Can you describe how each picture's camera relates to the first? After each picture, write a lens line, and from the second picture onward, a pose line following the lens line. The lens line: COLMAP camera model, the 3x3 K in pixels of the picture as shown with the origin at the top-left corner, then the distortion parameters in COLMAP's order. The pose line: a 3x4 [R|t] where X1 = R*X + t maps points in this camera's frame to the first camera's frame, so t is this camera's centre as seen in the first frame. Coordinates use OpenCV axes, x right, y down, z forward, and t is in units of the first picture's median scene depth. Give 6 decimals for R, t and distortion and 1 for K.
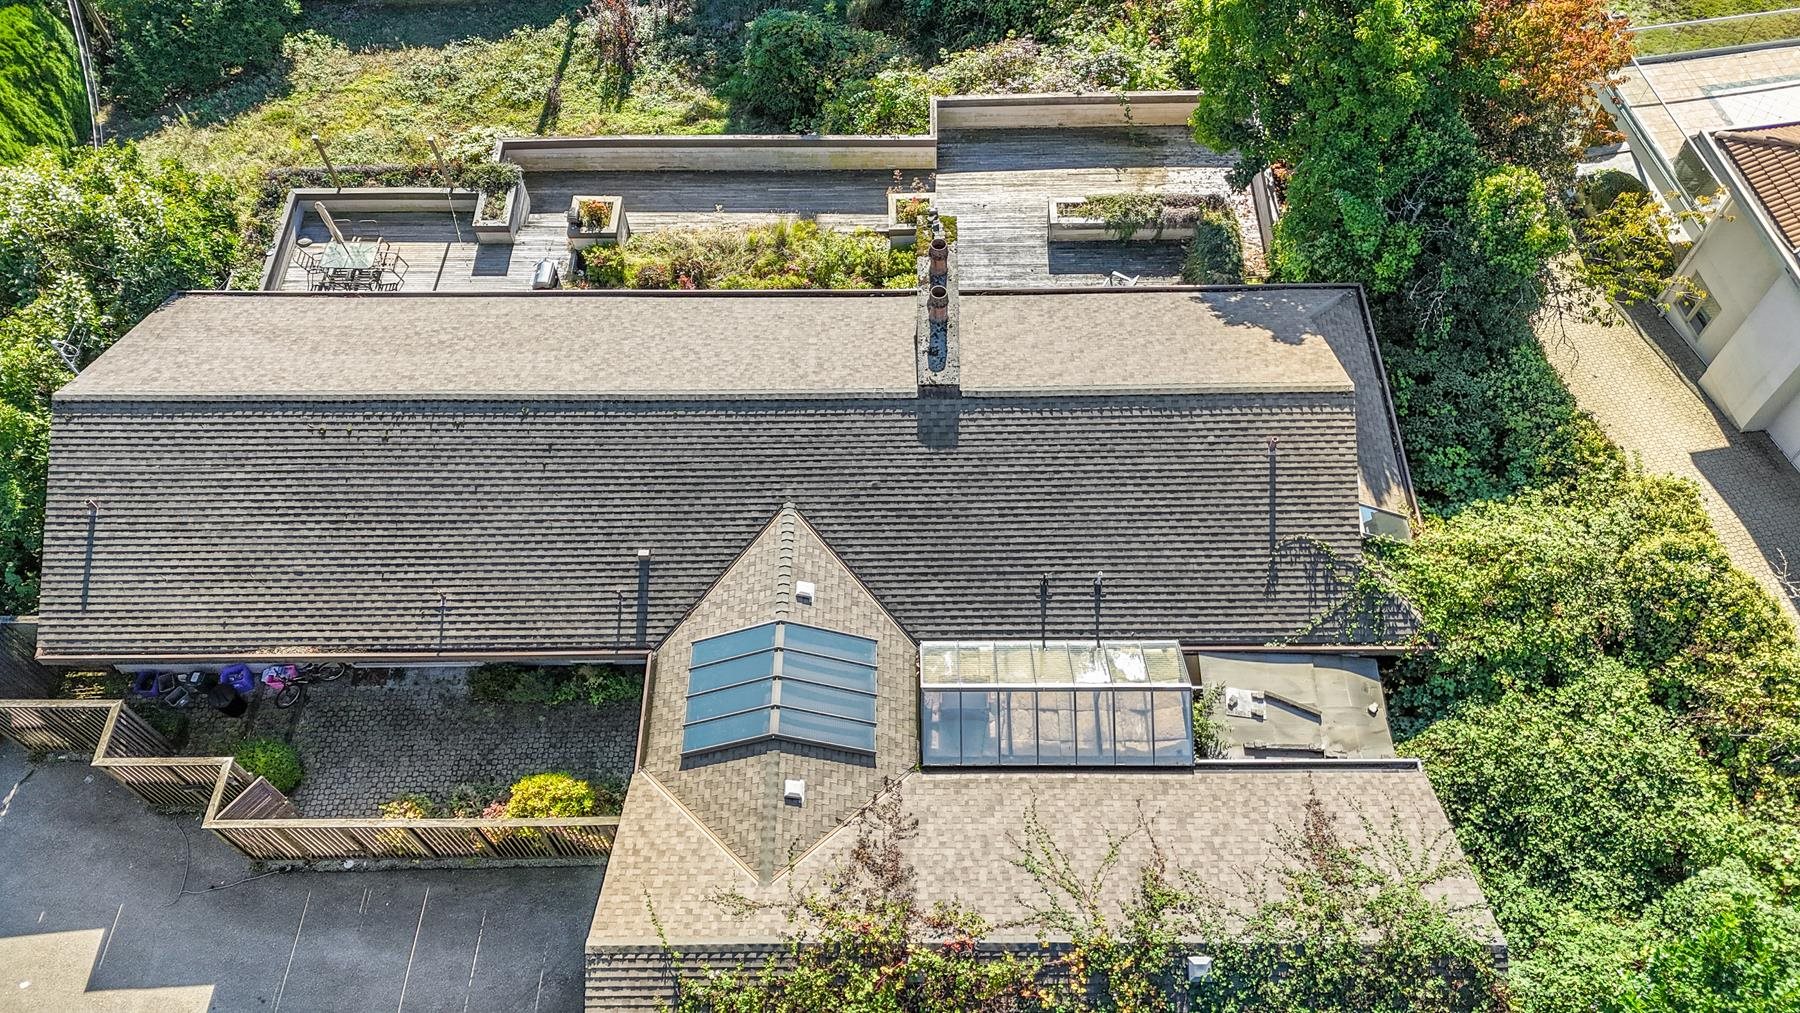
lens RADIAL K [[1319.2, 0, 900.0], [0, 1319.2, 506.5], [0, 0, 1]] dist [0.107468, -0.104981]
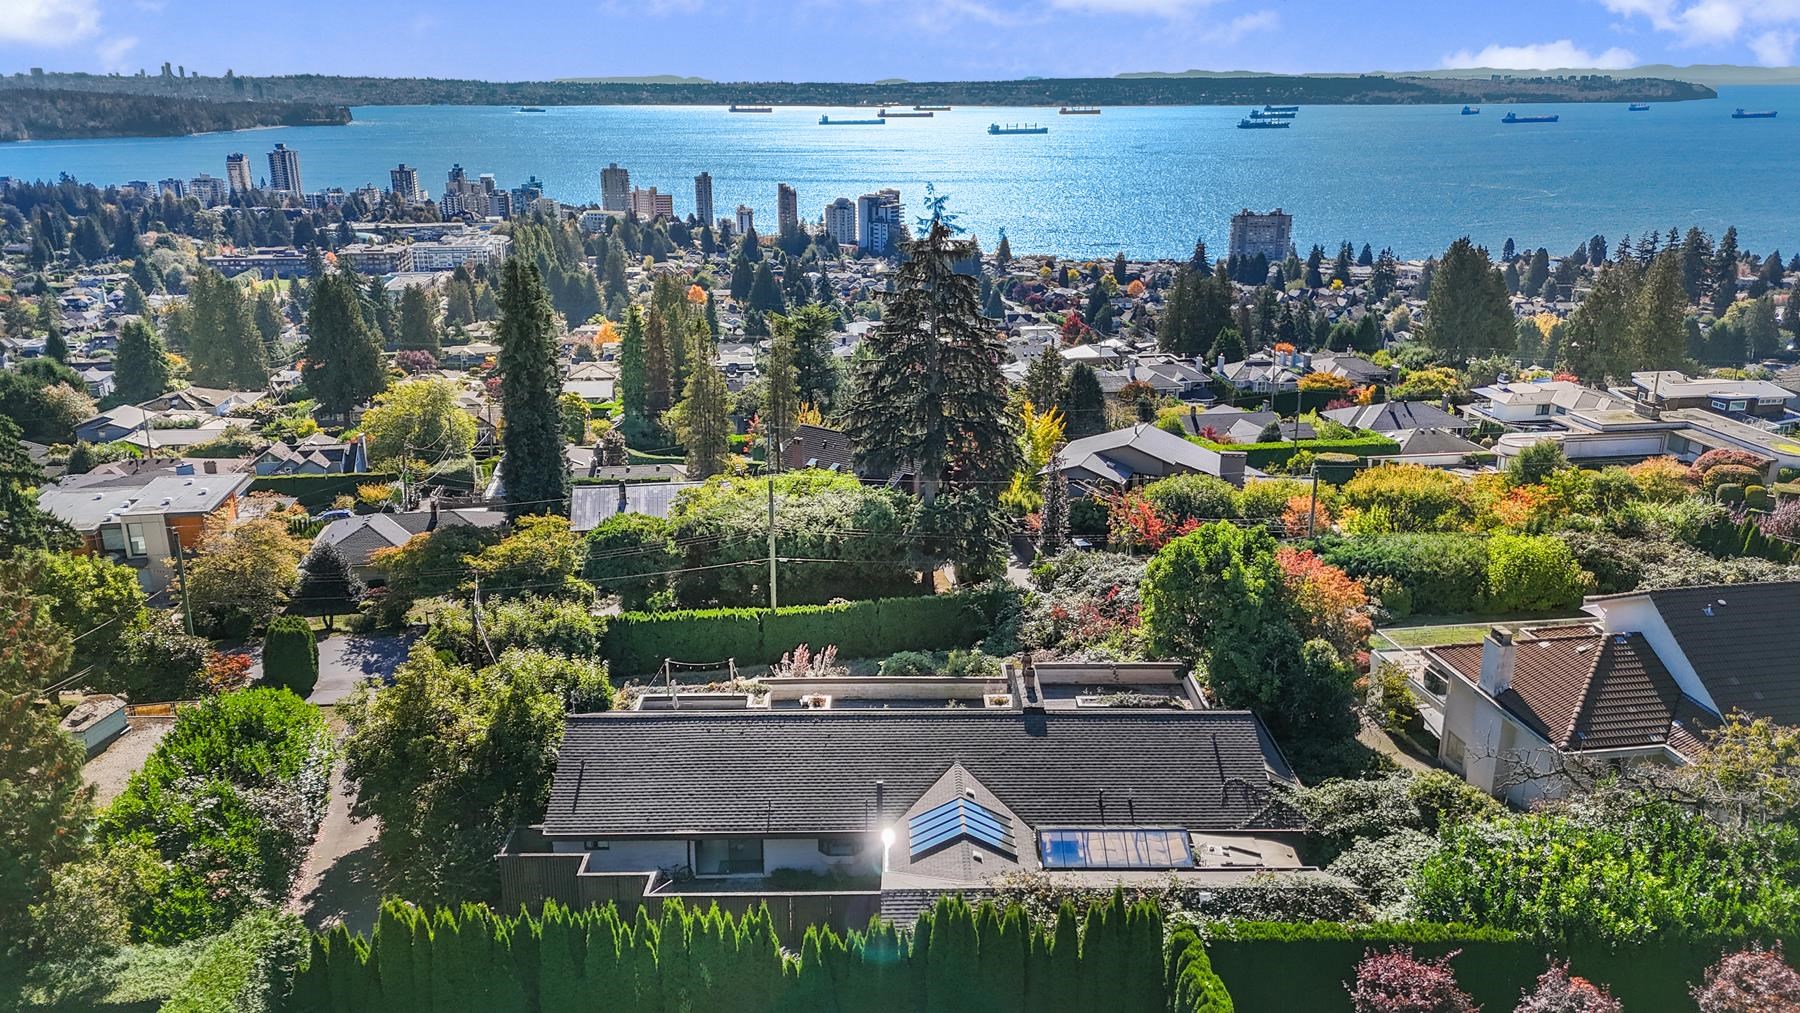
lens RADIAL K [[1280.8, 0, 900.0], [0, 1280.8, 506.5], [0, 0, 1]] dist [0.097254, -0.127647]
pose [[0.999858, 0.012095, 0.011703, -0.195844], [-0.001935, 0.773388, -0.633930, 0.889831], [-0.016719, 0.633818, 0.773301, -0.632564]]
